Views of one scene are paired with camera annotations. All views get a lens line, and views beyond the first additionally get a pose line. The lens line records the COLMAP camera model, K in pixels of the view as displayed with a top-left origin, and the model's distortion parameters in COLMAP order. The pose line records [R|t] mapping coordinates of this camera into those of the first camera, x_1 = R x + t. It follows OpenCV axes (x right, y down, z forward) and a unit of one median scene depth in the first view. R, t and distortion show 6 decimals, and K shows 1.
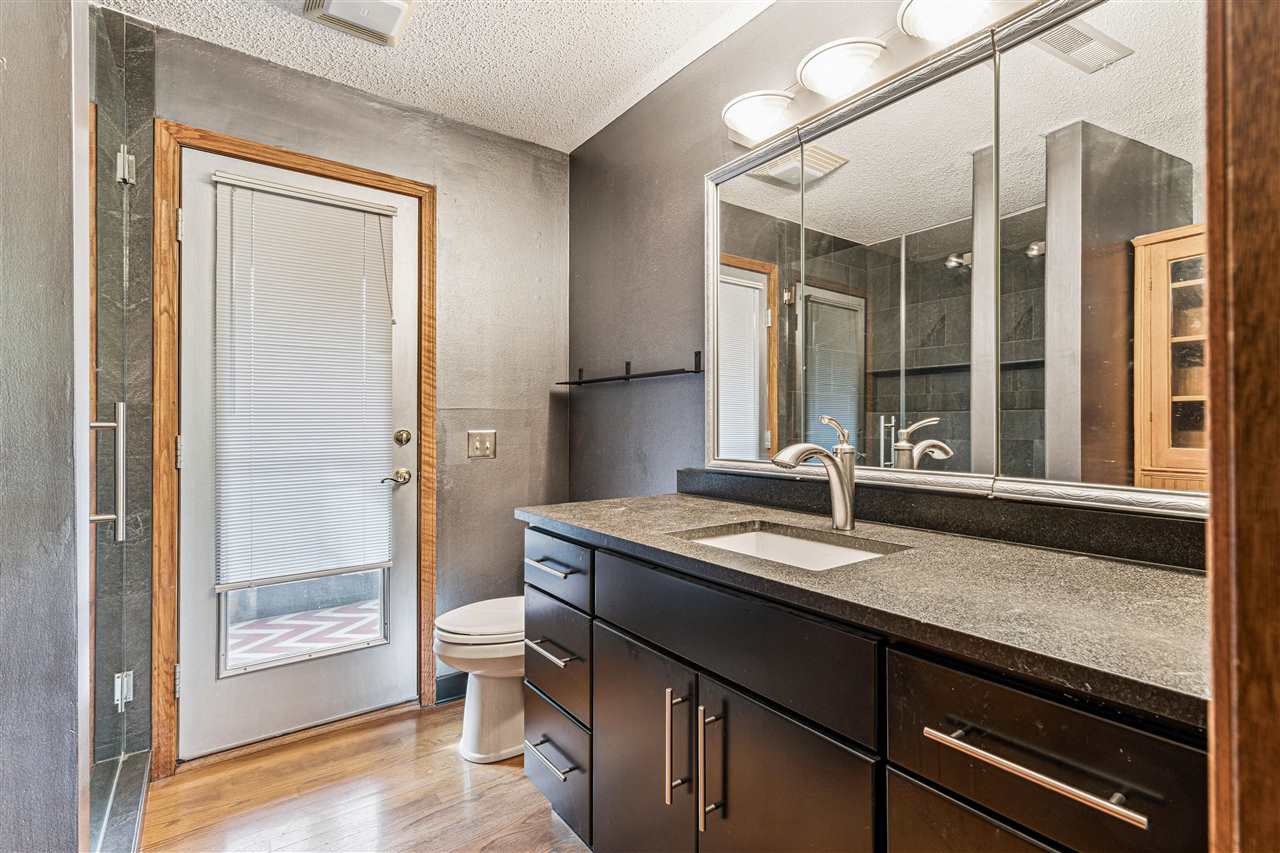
lens RADIAL K [[568.6, 0, 641.9], [0, 568.6, 425.0], [0, 0, 1]] dist [-0.000653, 0.000421]
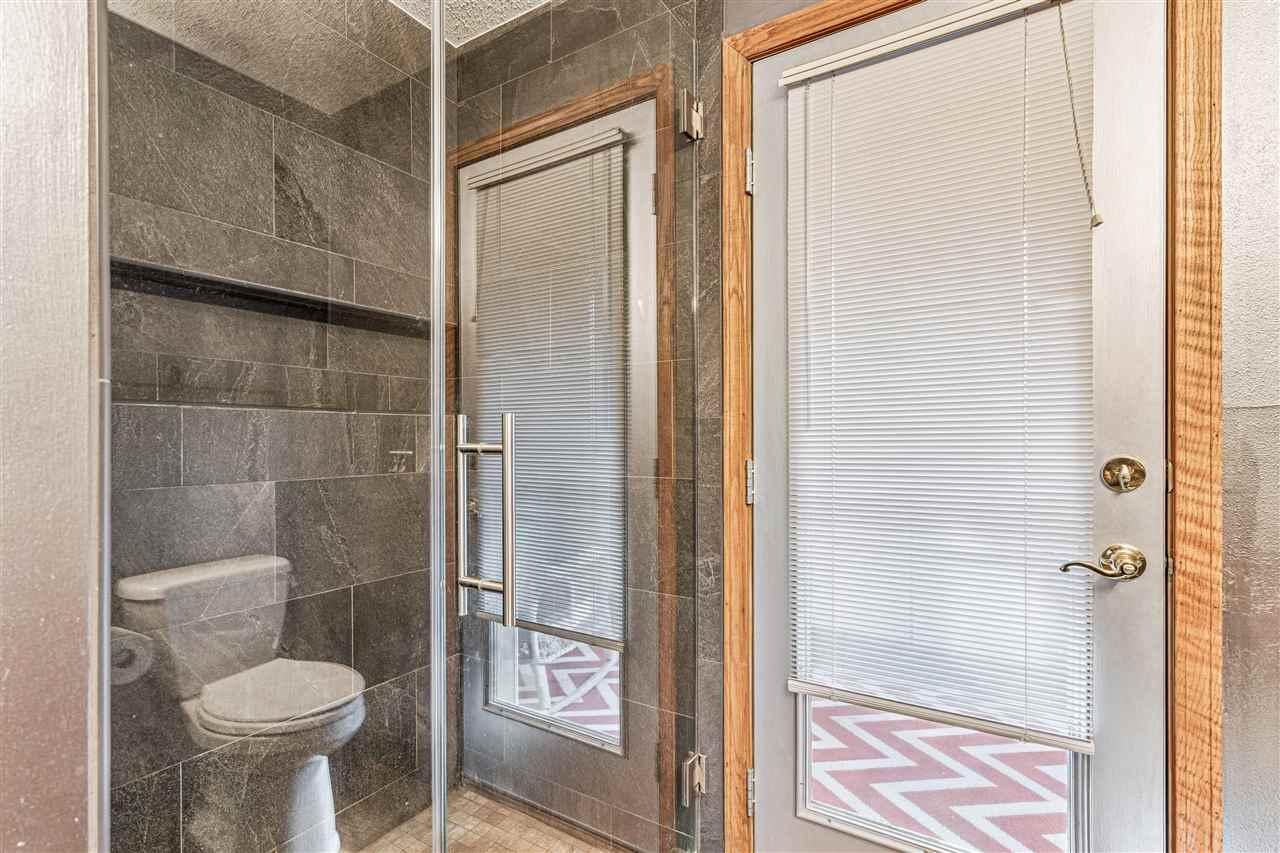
lens RADIAL K [[568.6, 0, 638.3], [0, 568.6, 436.6], [0, 0, 1]] dist [-0.000653, 0.000421]
pose [[0.424327, -0.001687, -0.905508, -0.185772], [0.001216, 0.999998, -0.001293, -0.008657], [0.905508, -0.000552, 0.424328, 0.488479]]
